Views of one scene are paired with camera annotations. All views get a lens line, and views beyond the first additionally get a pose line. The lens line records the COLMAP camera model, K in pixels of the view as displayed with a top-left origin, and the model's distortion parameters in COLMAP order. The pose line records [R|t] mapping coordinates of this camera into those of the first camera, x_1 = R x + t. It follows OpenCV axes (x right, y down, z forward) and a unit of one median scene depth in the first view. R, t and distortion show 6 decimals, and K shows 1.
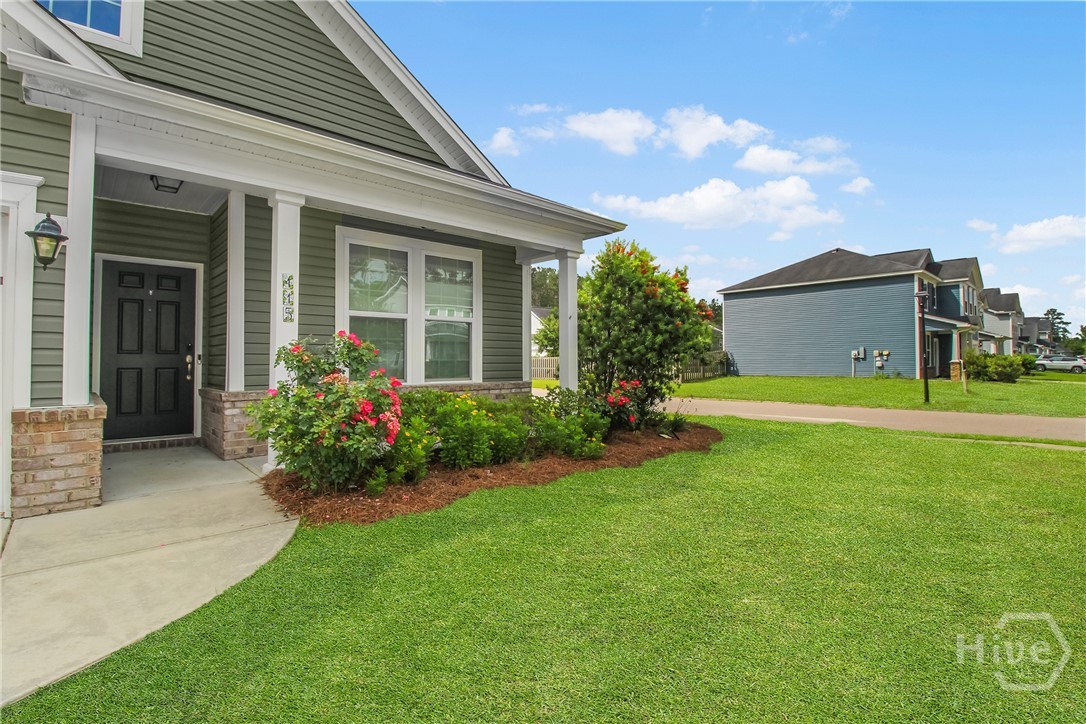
lens RADIAL K [[516.6, 0, 545.6], [0, 516.6, 347.9], [0, 0, 1]] dist [0.001079, -0.013289]
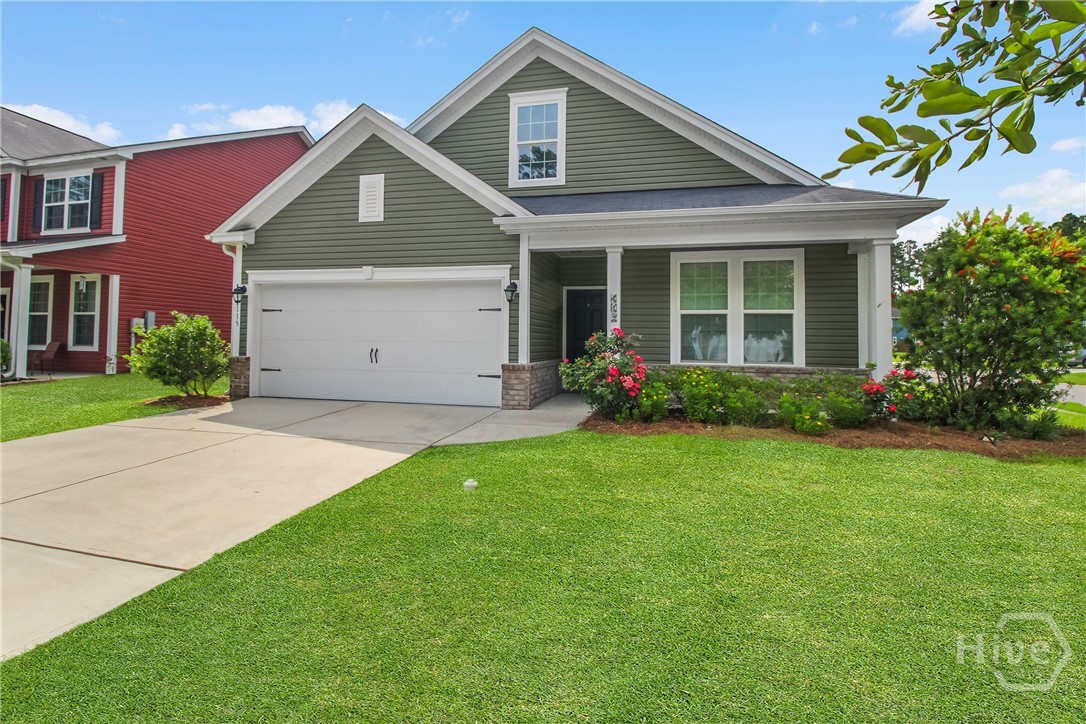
lens RADIAL K [[508.4, 0, 543.5], [0, 508.4, 322.4], [0, 0, 1]] dist [0.001212, 0.000031]
pose [[0.549898, -0.020631, -0.834977, 0.540789], [0.006923, 0.999773, -0.020143, -0.011980], [0.835203, 0.005296, 0.549916, -0.081945]]
